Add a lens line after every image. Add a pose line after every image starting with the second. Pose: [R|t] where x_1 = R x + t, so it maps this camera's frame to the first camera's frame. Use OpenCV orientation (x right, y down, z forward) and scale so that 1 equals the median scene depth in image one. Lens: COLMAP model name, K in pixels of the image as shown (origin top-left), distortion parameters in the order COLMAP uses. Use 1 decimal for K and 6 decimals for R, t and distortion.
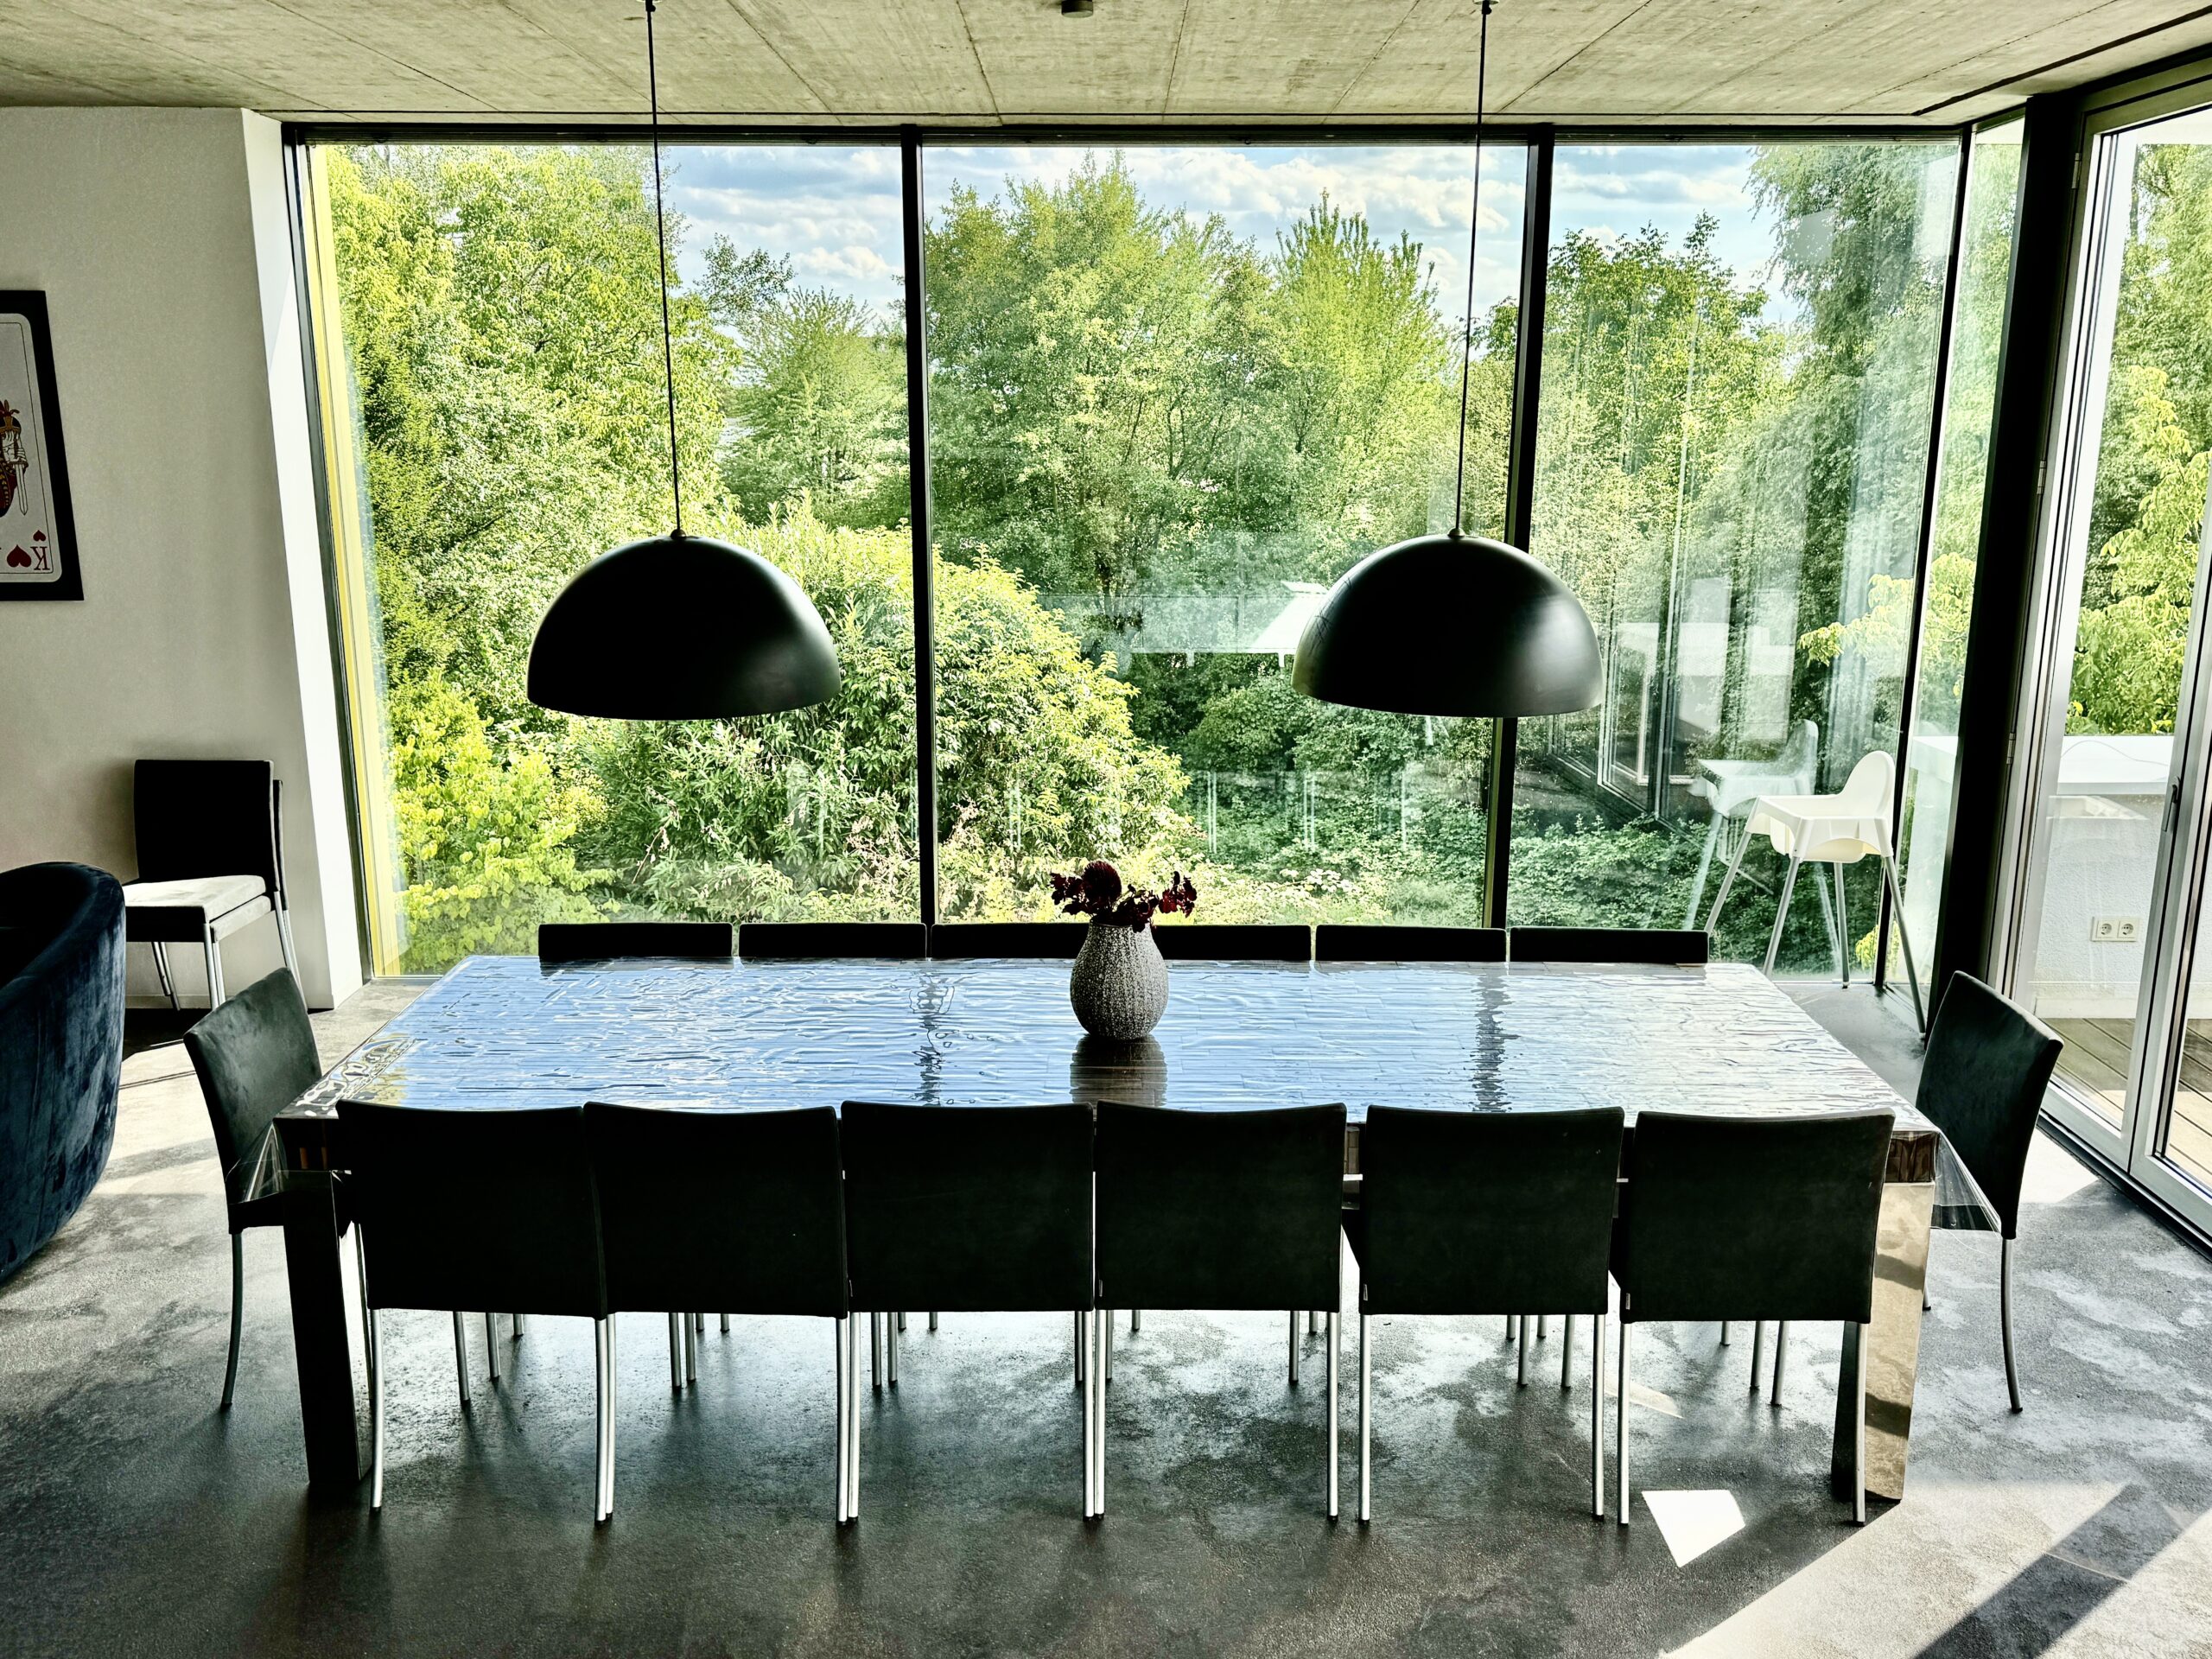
lens RADIAL K [[1848.2, 0, 1106.0], [0, 1848.2, 829.5], [0, 0, 1]] dist [0.125143, -0.230353]
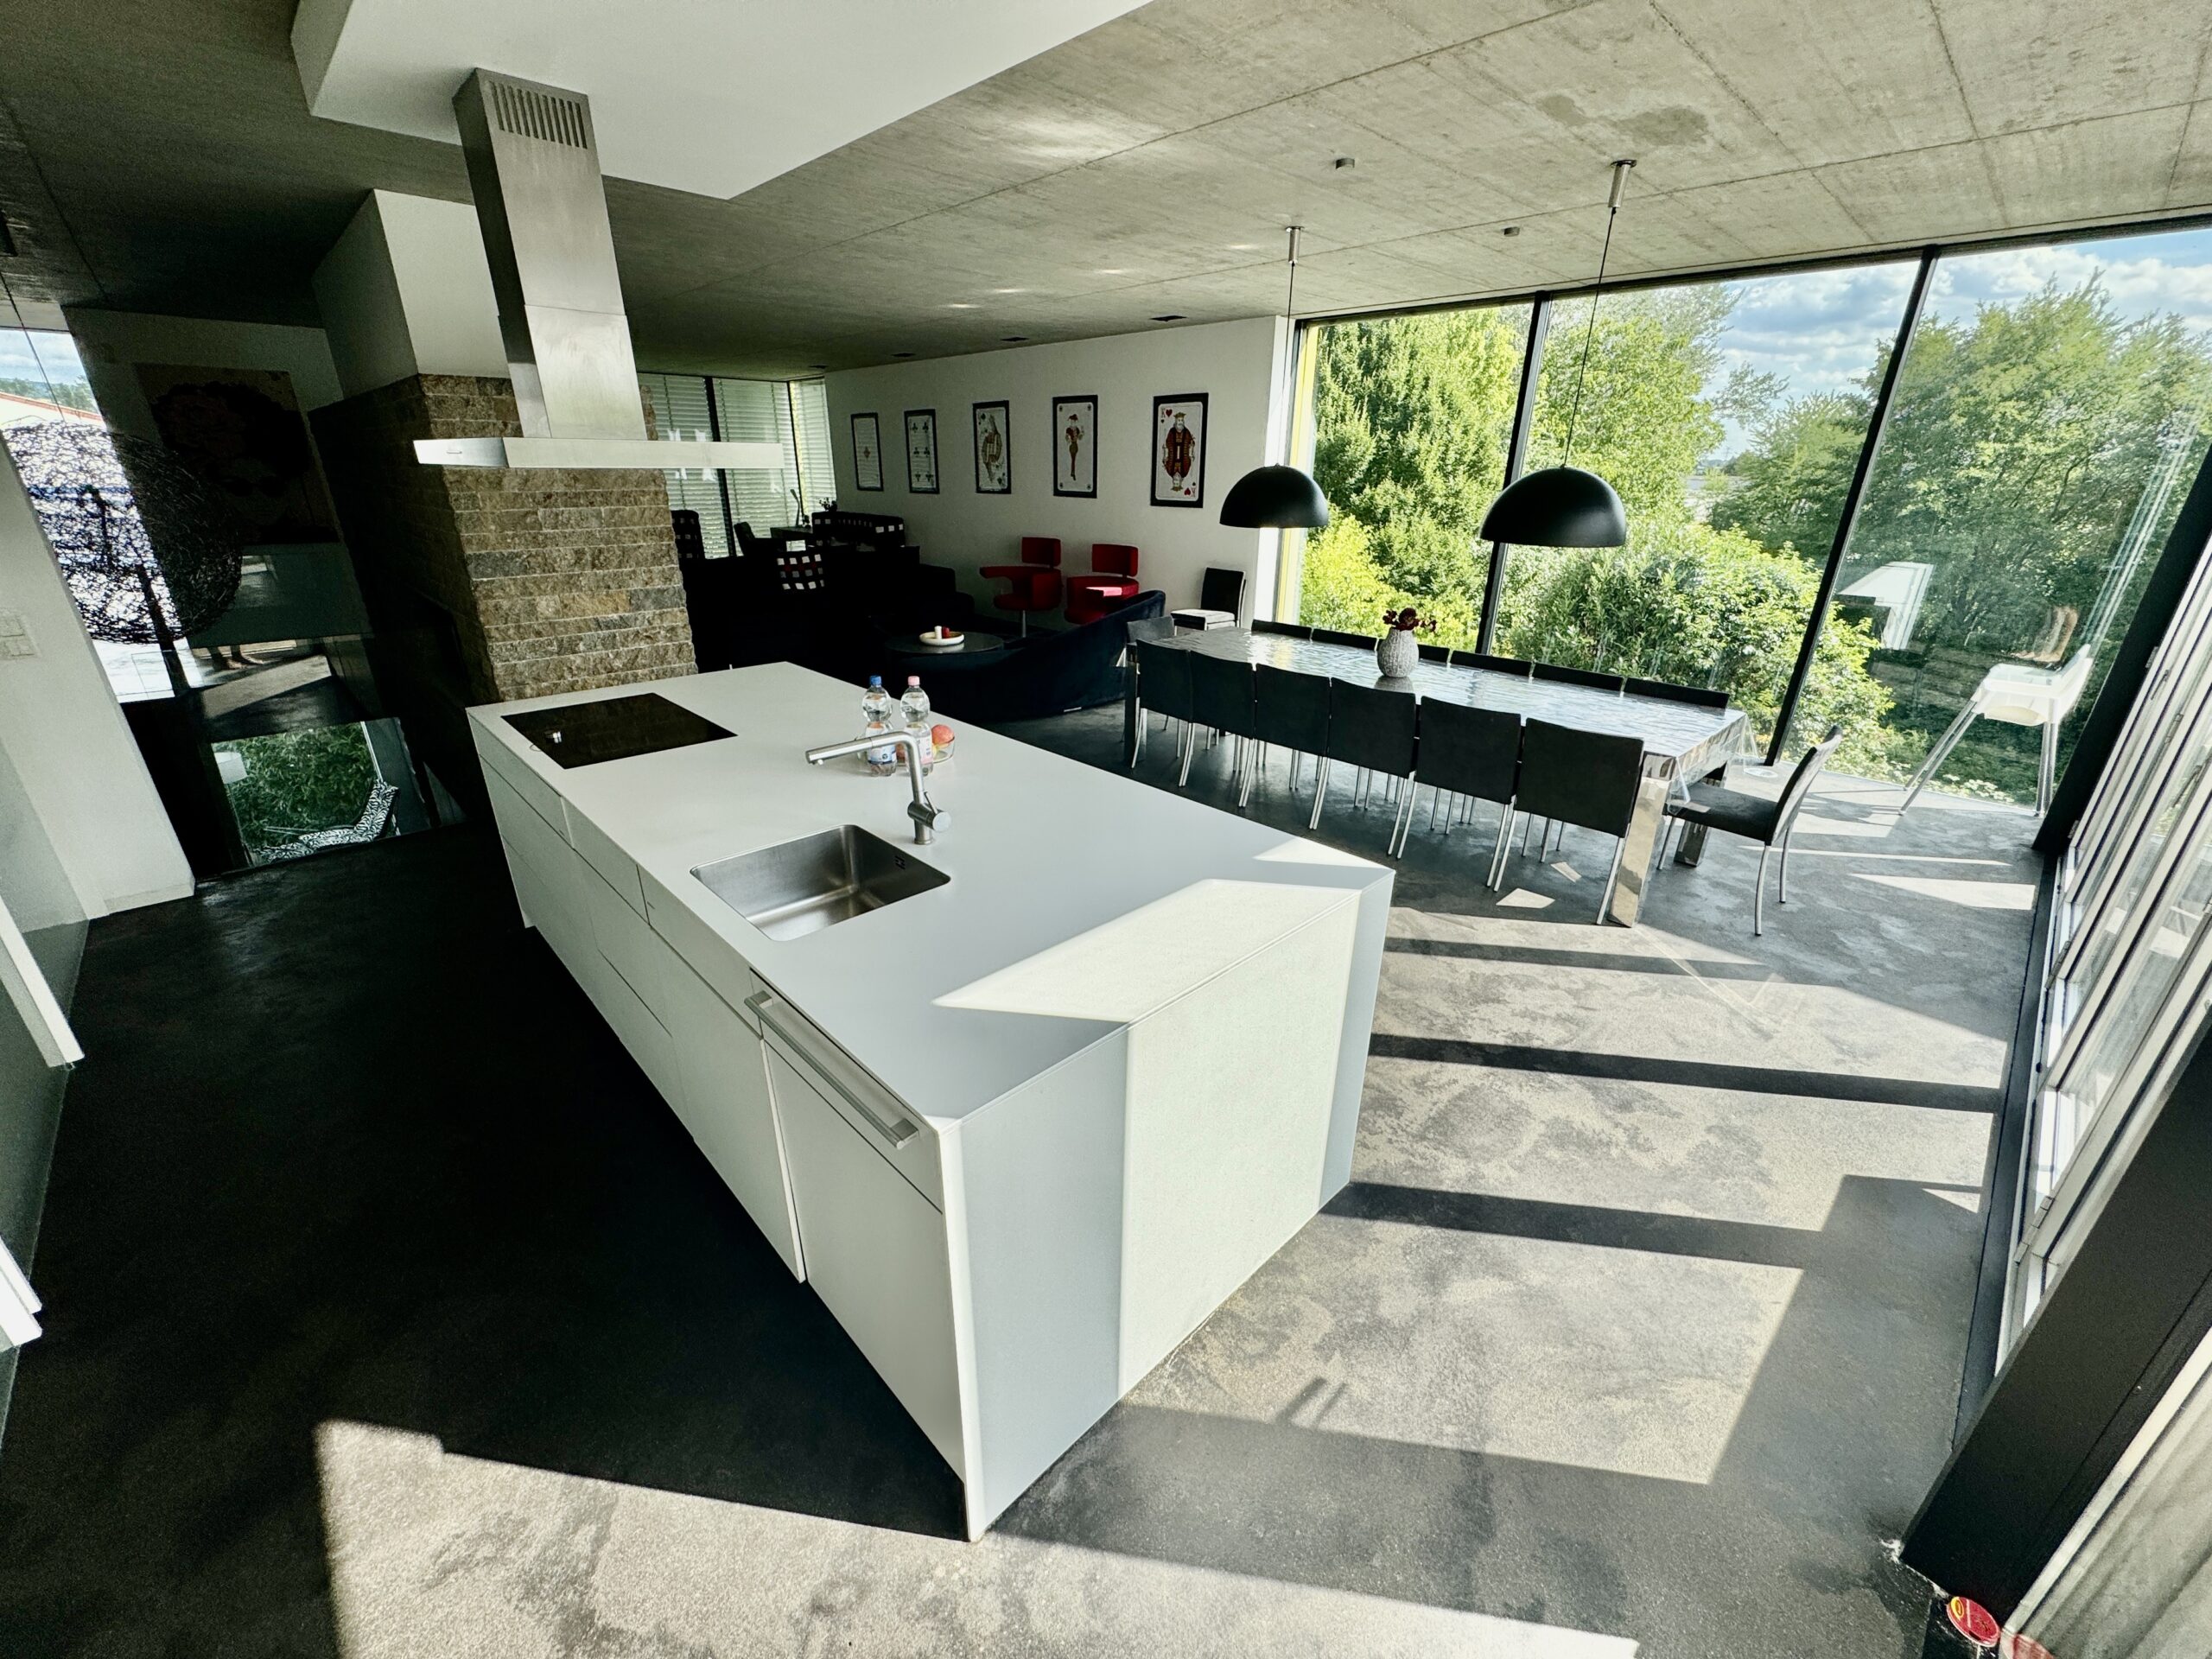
lens RADIAL K [[891.1, 0, 1075.4], [0, 891.1, 828.4], [0, 0, 1]] dist [-0.000139, -0.000105]
pose [[0.682952, 0.284471, -0.672794, 0.059118], [-0.172353, 0.957802, 0.230023, 0.010475], [0.709838, -0.041136, 0.703162, -0.018845]]
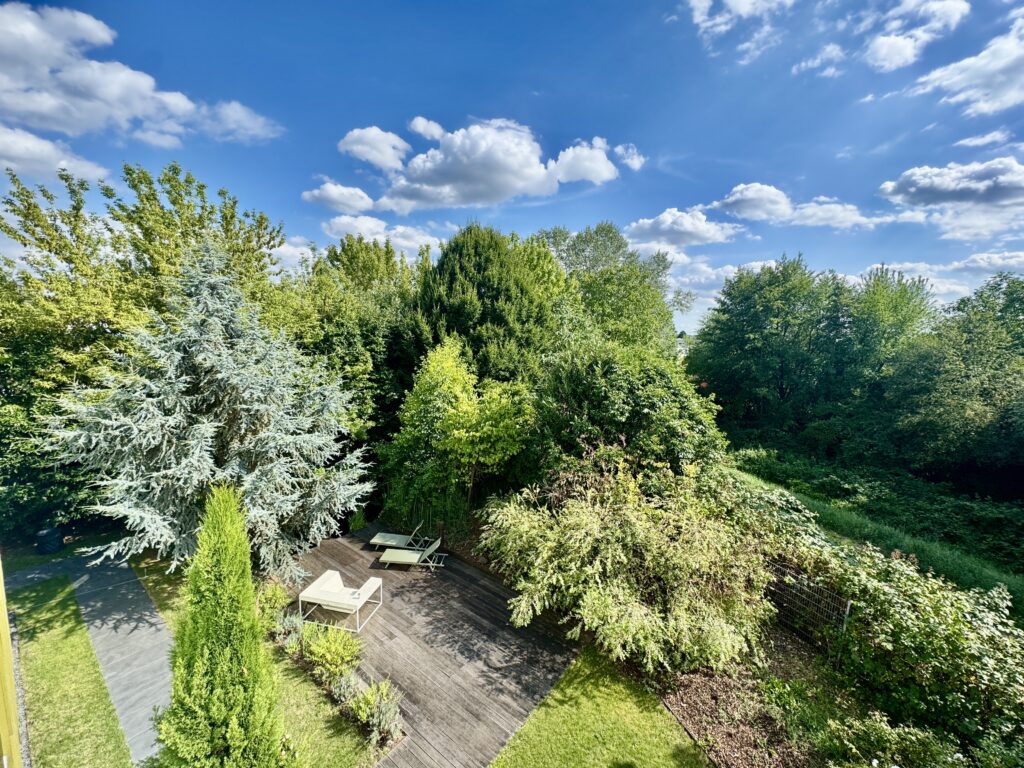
lens RADIAL K [[409.3, 0, 512.0], [0, 409.3, 384.0], [0, 0, 1]] dist [-0.002054, -0.000324]
pose [[0.785458, 0.102182, -0.610422, 0.080757], [-0.170422, 0.983858, -0.054595, -0.013302], [0.594990, 0.146911, 0.790193, 0.184289]]
